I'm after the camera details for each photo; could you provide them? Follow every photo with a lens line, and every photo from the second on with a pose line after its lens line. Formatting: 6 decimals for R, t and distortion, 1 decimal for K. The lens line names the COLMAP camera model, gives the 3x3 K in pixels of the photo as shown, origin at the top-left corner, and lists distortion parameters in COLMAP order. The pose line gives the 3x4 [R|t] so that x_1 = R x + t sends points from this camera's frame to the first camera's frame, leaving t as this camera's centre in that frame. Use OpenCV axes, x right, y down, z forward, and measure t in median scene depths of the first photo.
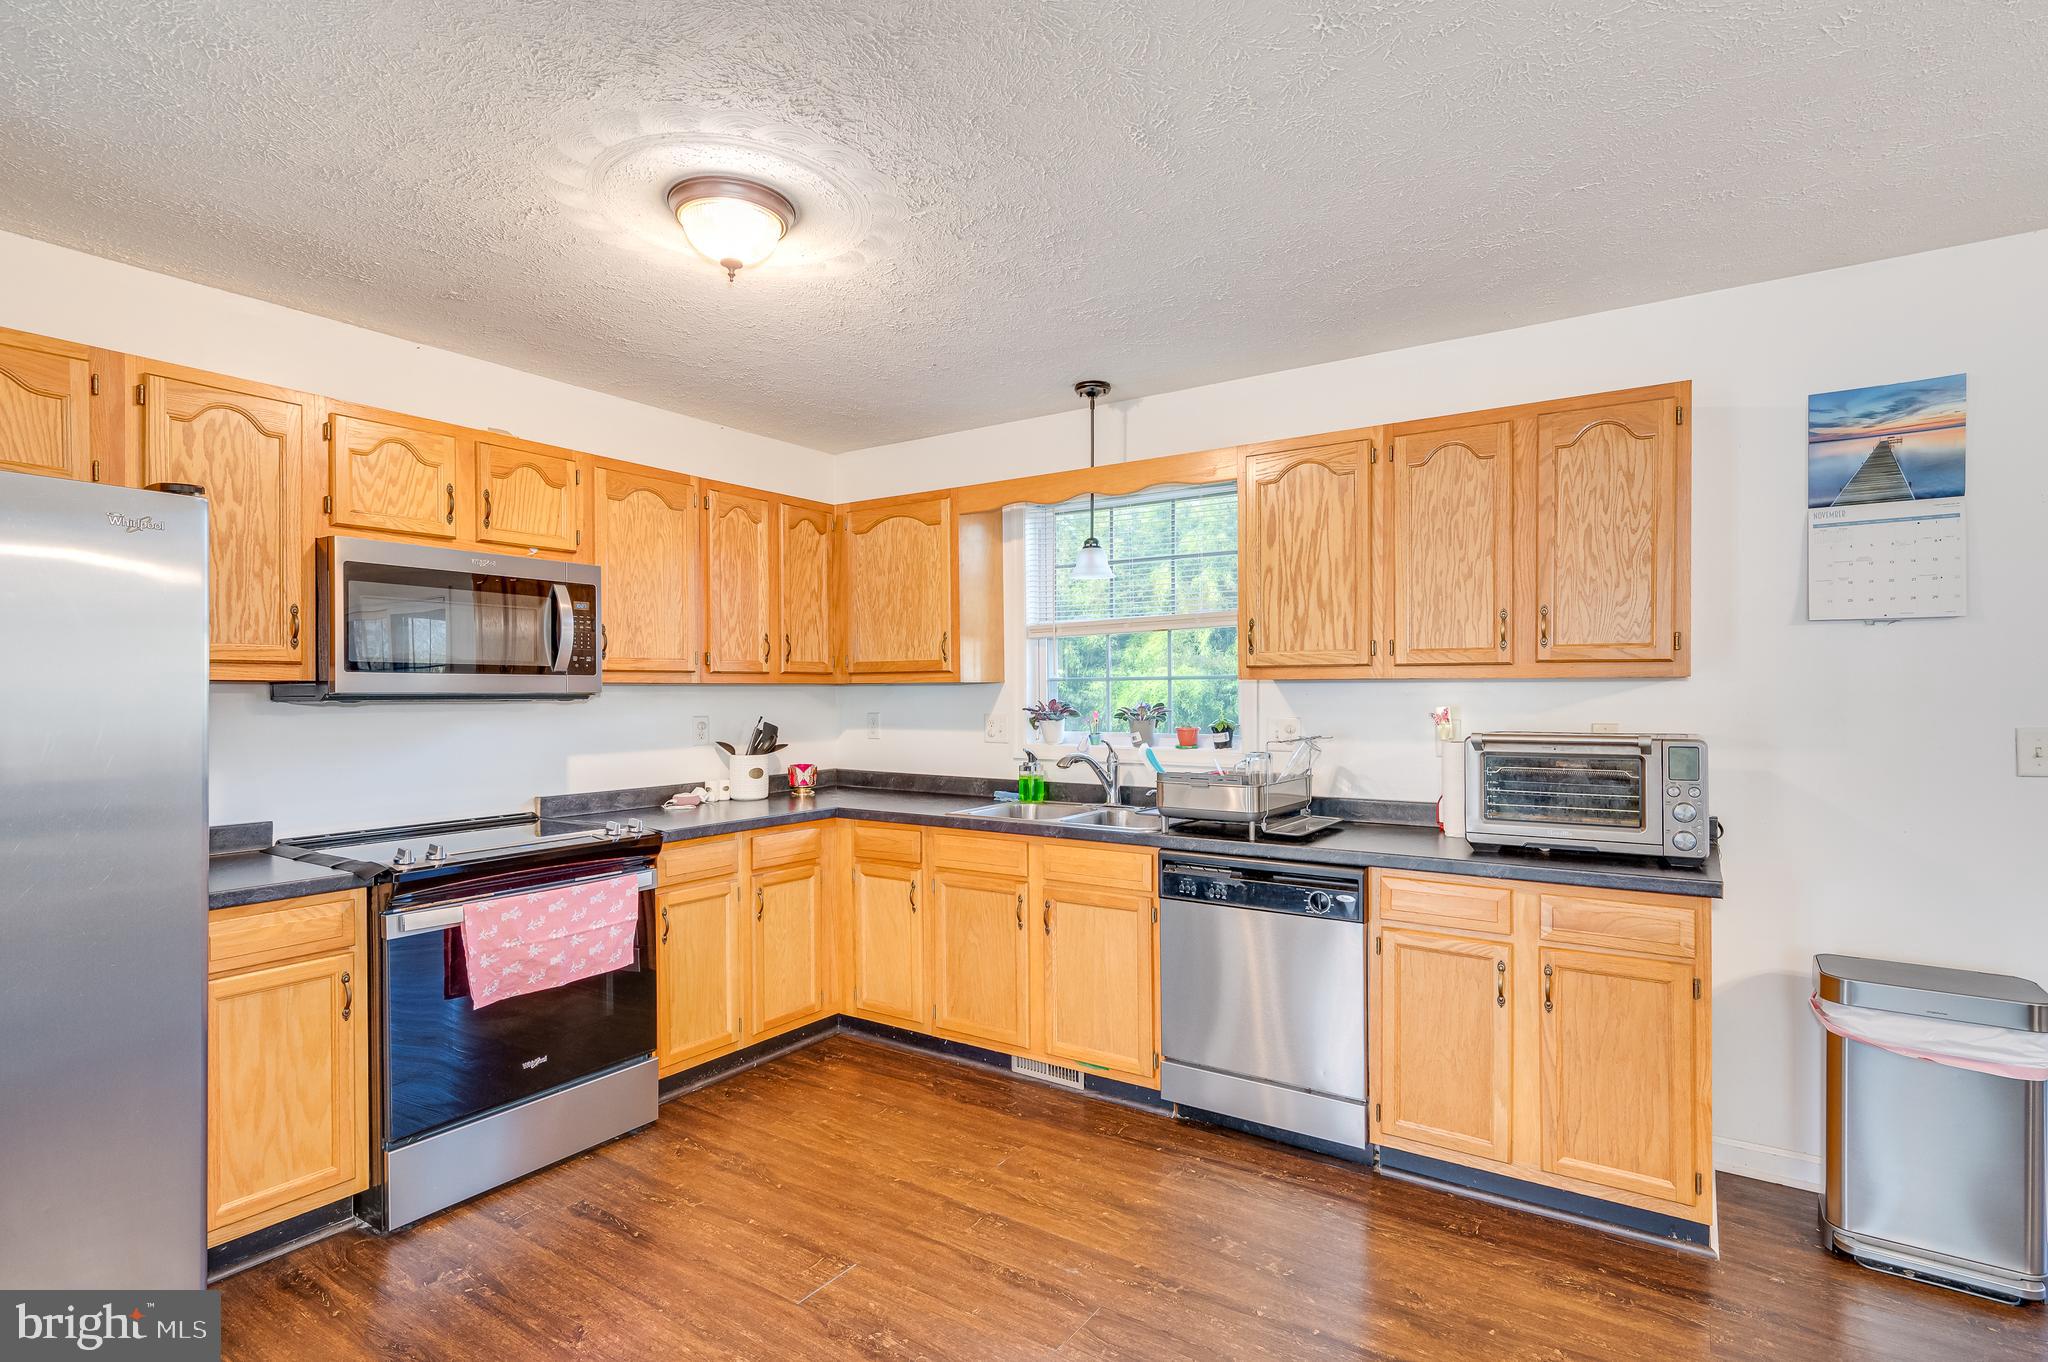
lens RADIAL K [[915.3, 0, 947.4], [0, 915.3, 688.6], [0, 0, 1]] dist [0.000316, -0.000272]
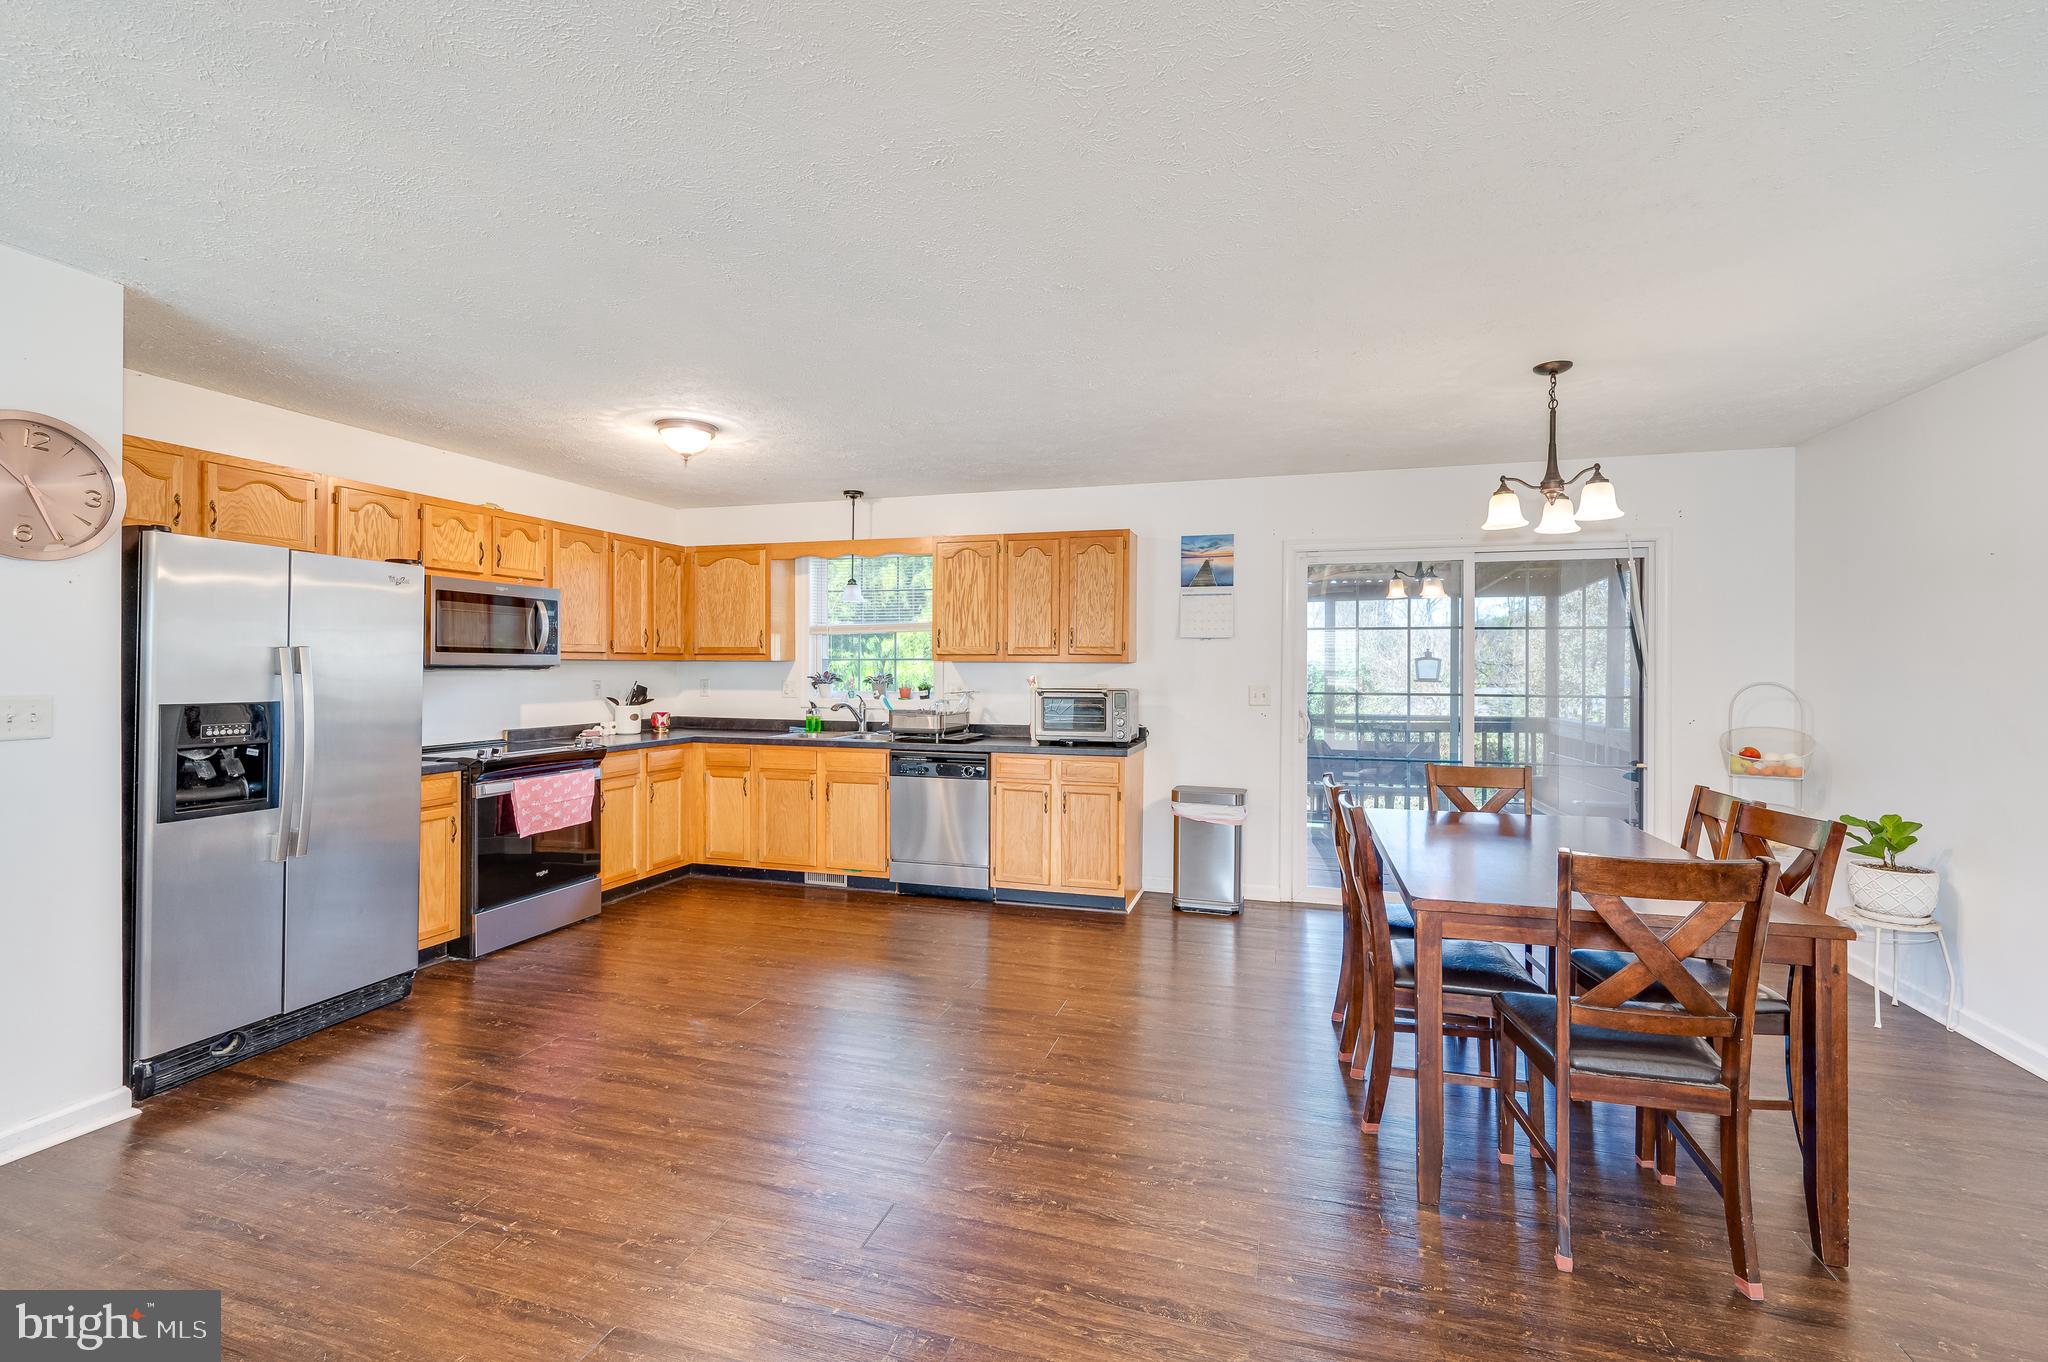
lens RADIAL K [[897.5, 0, 1075.6], [0, 897.5, 658.8], [0, 0, 1]] dist [-0.000086, -0.000070]
pose [[0.902311, 0.011686, 0.430927, -0.226391], [-0.008886, 0.999924, -0.008510, -0.001576], [-0.430994, 0.003850, 0.902347, -0.850298]]
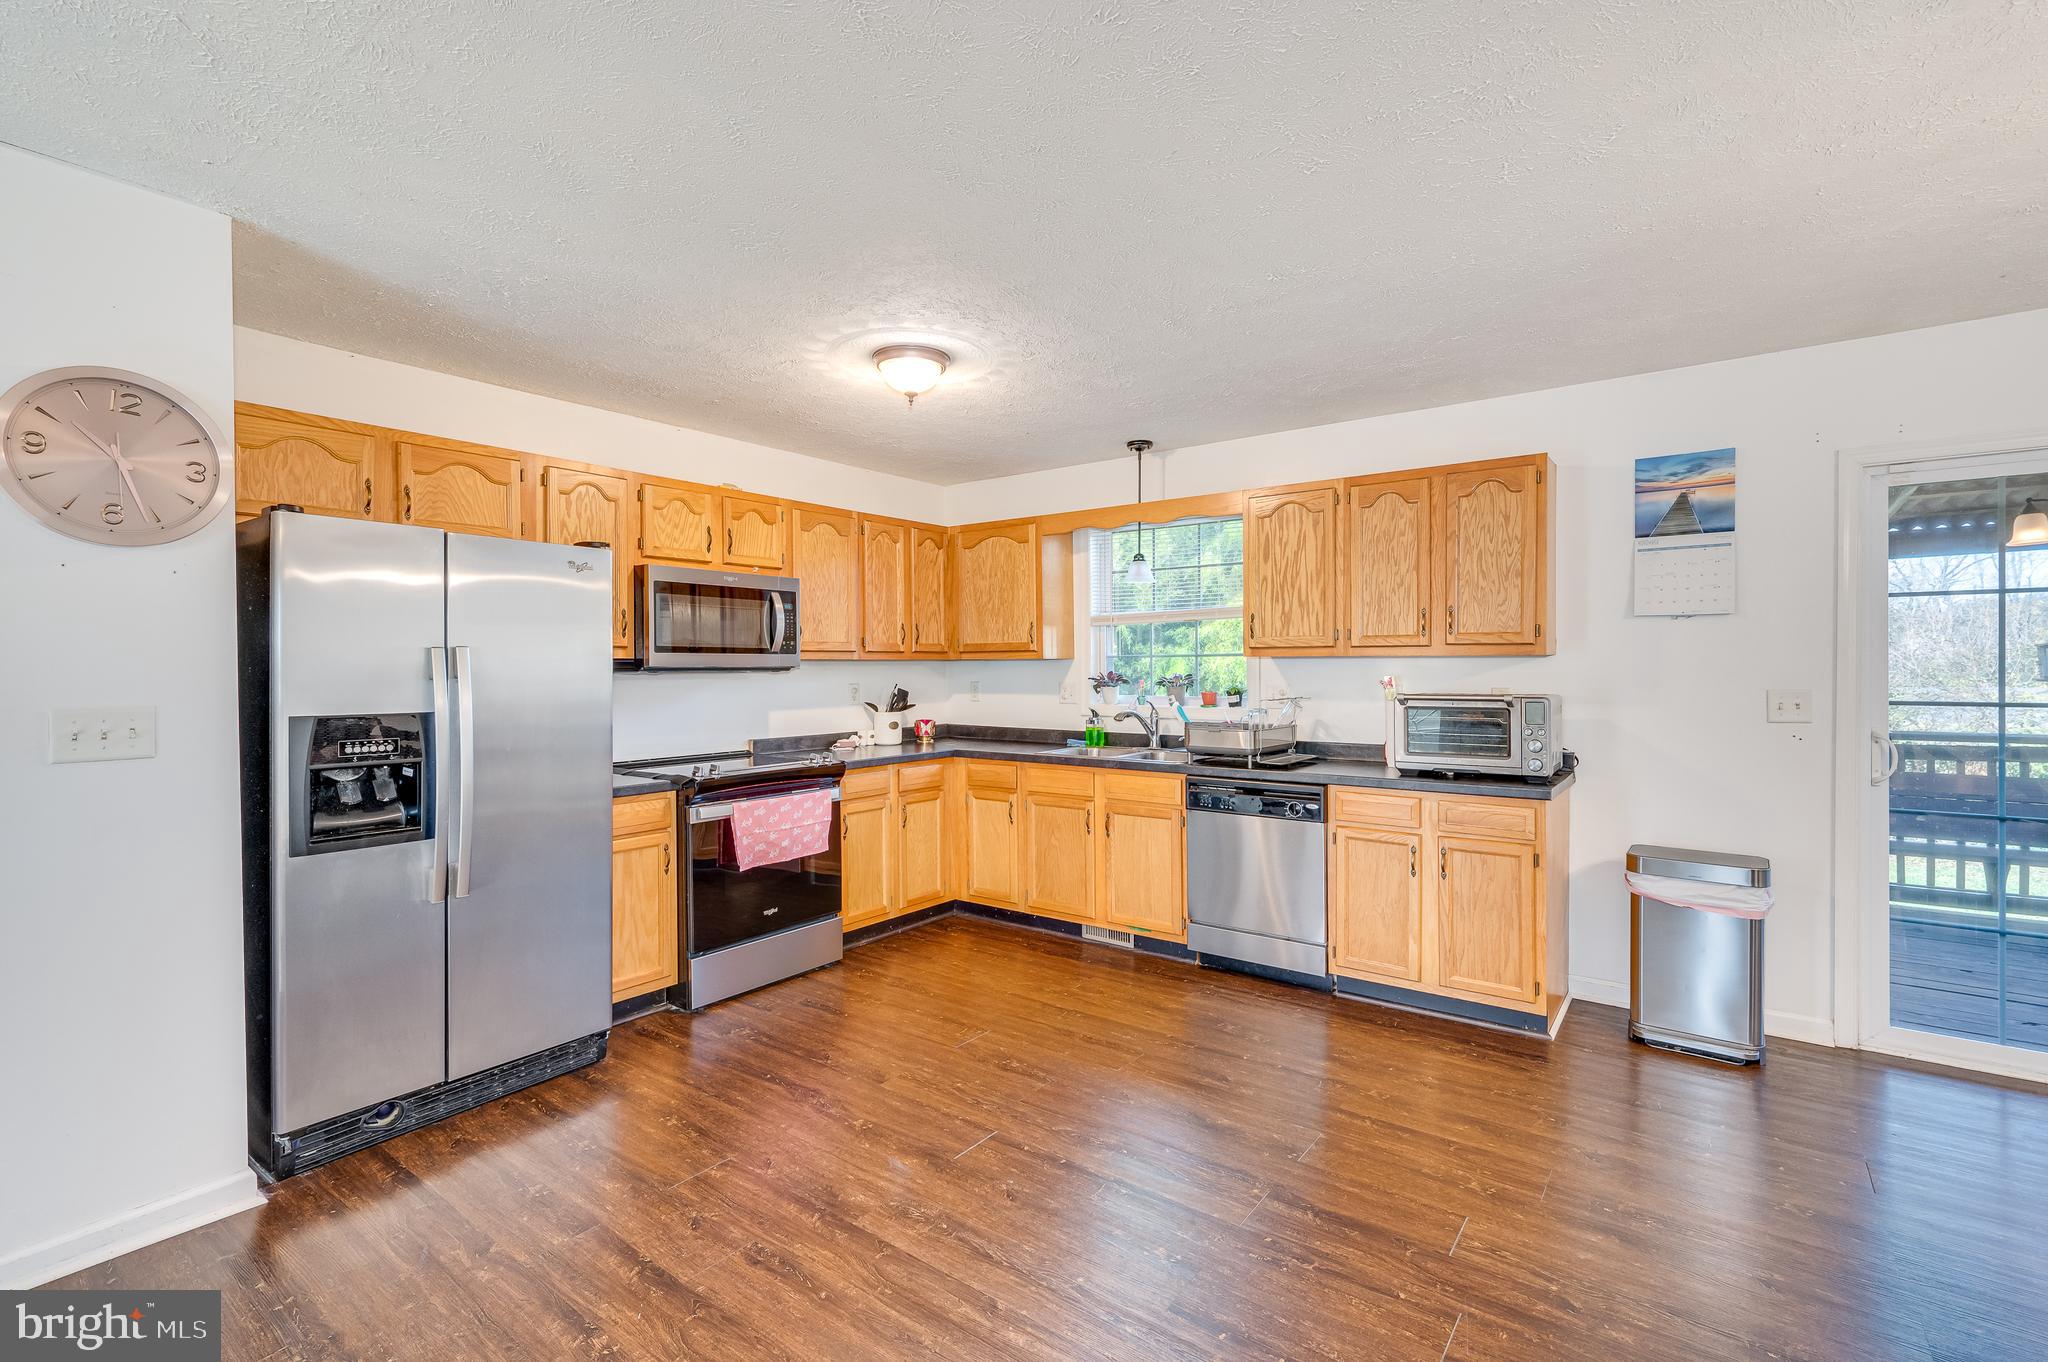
lens RADIAL K [[895.6, 0, 1009.9], [0, 895.6, 665.3], [0, 0, 1]] dist [0.003256, -0.000023]
pose [[0.999920, -0.000691, 0.012633, -0.062414], [0.000665, 0.999998, 0.002117, 0.000136], [-0.012634, -0.002108, 0.999918, -0.400129]]
